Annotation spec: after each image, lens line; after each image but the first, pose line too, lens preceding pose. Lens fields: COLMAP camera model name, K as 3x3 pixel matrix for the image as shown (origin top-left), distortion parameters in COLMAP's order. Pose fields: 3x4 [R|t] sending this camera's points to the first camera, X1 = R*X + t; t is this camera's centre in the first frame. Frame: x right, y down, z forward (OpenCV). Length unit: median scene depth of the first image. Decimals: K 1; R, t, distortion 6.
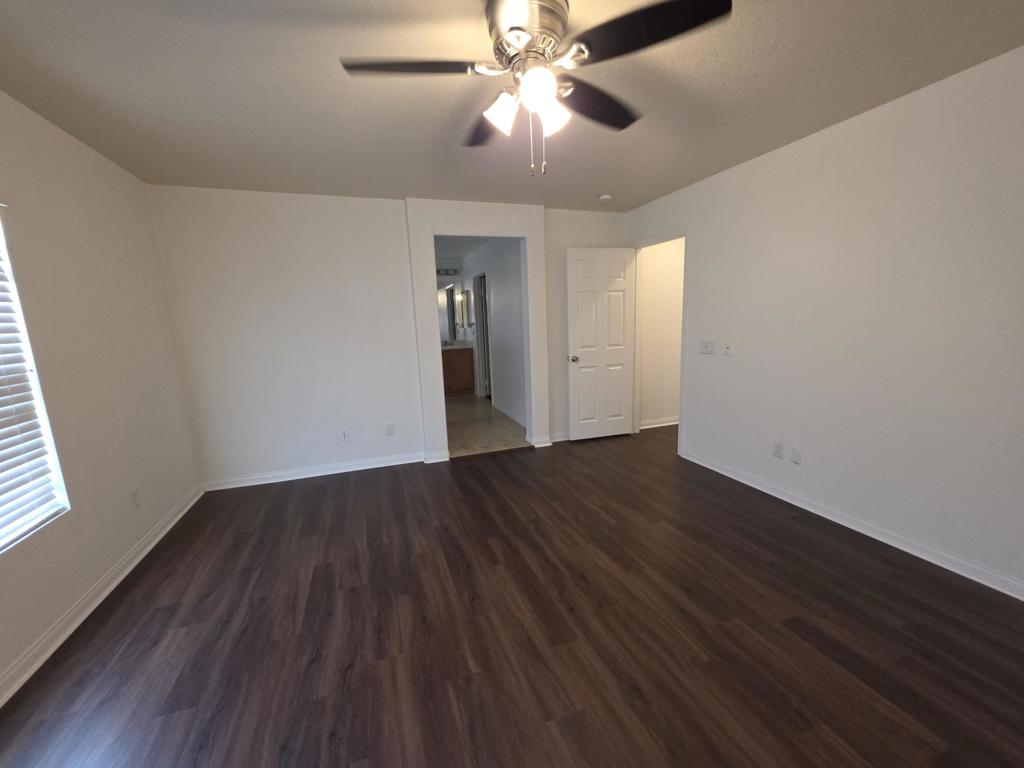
lens RADIAL K [[410.2, 0, 510.9], [0, 410.2, 383.5], [0, 0, 1]] dist [-0.000264, 0.000620]
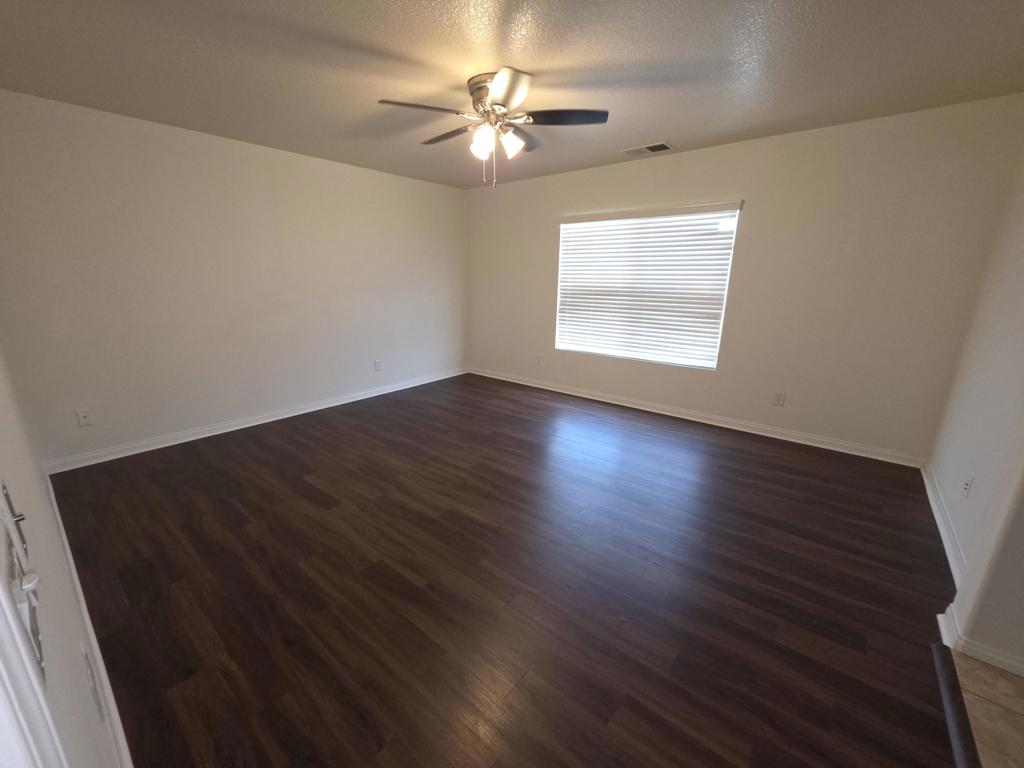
lens RADIAL K [[410.2, 0, 511.9], [0, 410.2, 382.5], [0, 0, 1]] dist [-0.000264, 0.000620]
pose [[-0.851180, 0.166114, -0.497894, 0.769460], [-0.064086, 0.908610, 0.412700, -0.407703], [0.520947, 0.383190, -0.762745, 2.154961]]
